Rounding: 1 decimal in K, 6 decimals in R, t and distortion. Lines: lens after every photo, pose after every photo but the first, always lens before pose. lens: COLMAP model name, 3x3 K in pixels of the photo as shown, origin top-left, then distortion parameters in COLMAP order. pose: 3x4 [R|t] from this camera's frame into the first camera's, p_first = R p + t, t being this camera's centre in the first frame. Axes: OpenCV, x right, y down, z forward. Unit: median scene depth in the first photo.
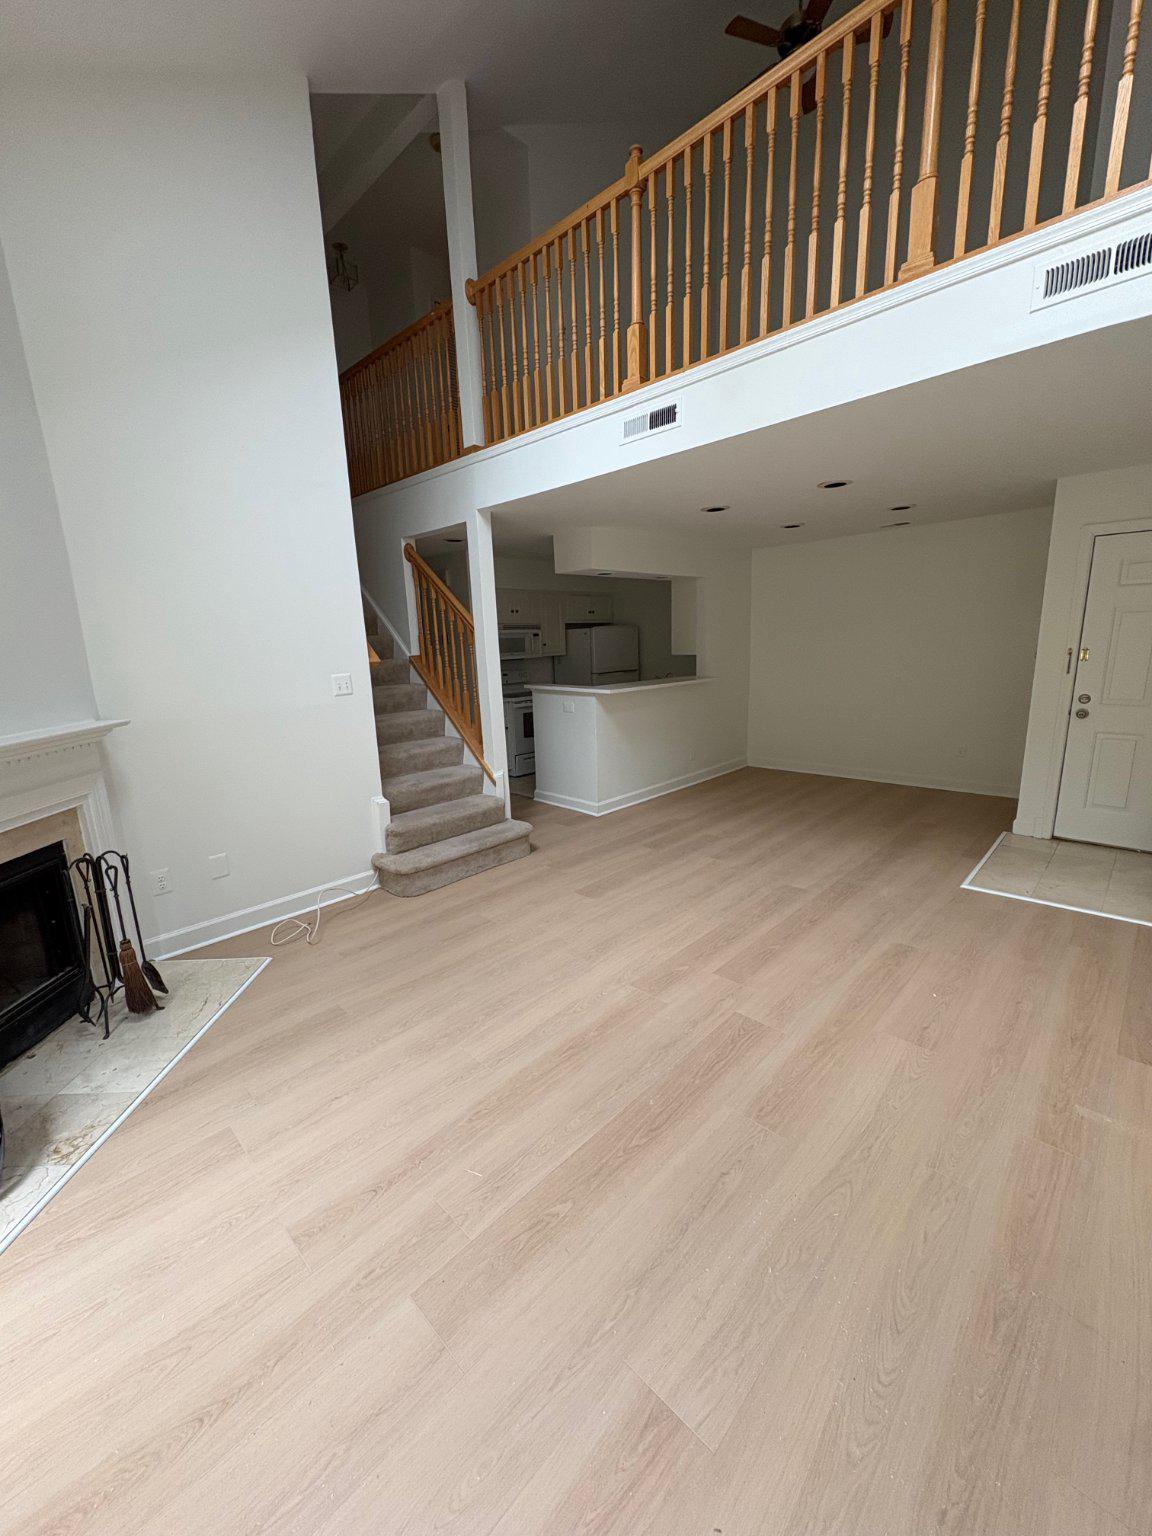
lens RADIAL K [[607.5, 0, 576.0], [0, 607.5, 768.0], [0, 0, 1]] dist [0.001084, 0.000318]
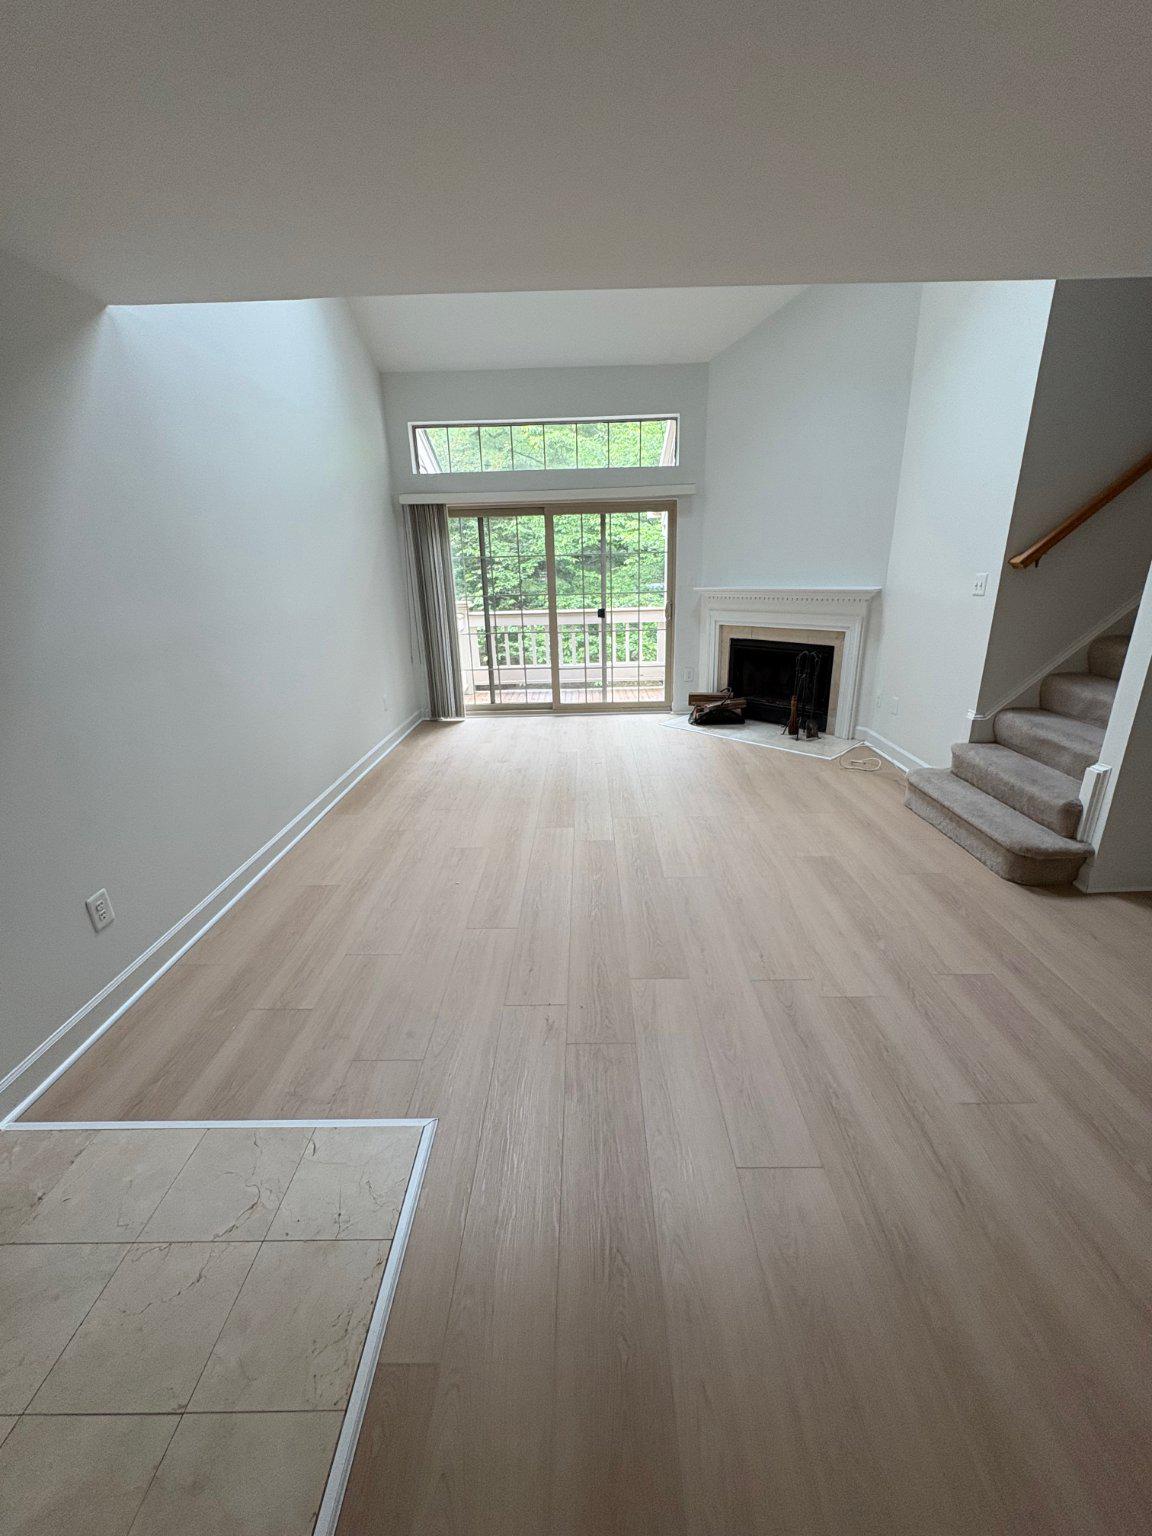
lens RADIAL K [[607.5, 0, 576.0], [0, 607.5, 768.0], [0, 0, 1]] dist [0.001084, 0.000318]
pose [[-0.720106, 0.276302, -0.636479, 0.691646], [-0.096334, 0.868600, 0.486060, -0.255748], [0.687145, 0.411329, -0.598866, 1.102024]]
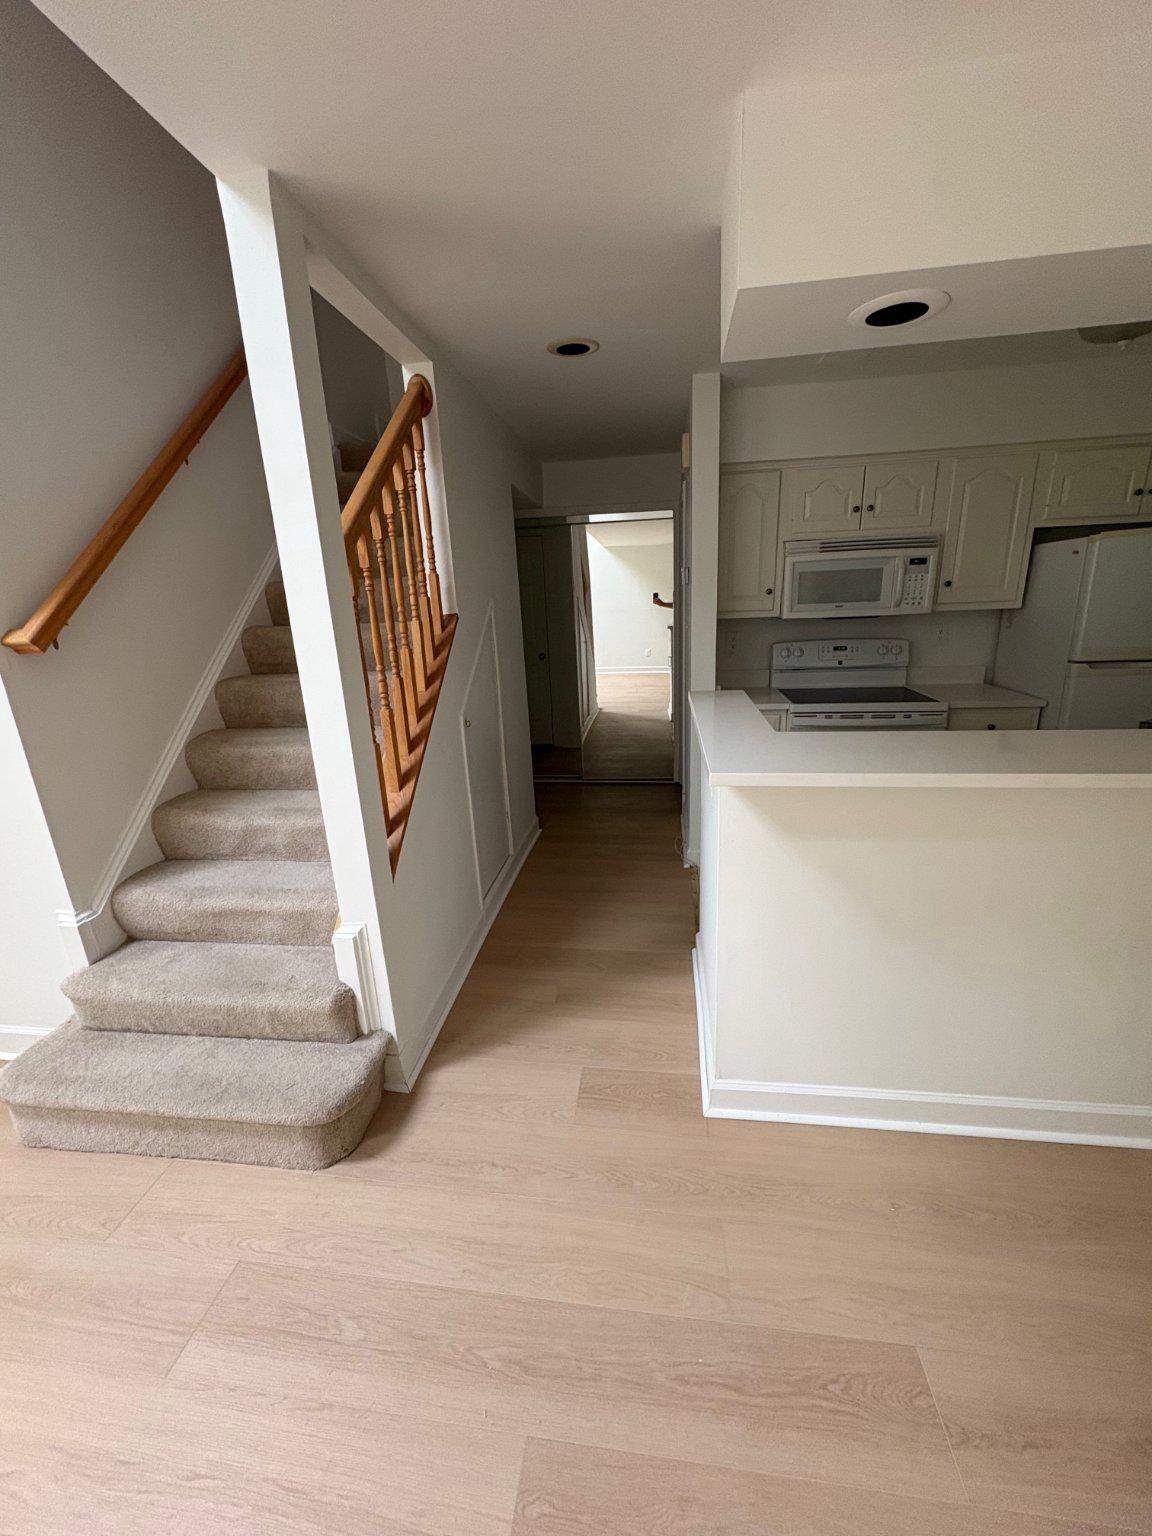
lens RADIAL K [[607.5, 0, 576.0], [0, 607.5, 768.0], [0, 0, 1]] dist [0.001084, 0.000318]
pose [[0.599088, 0.228446, -0.767402, 0.268648], [-0.147023, 0.973524, 0.175029, -0.203875], [0.787069, 0.007968, 0.616813, 0.954720]]
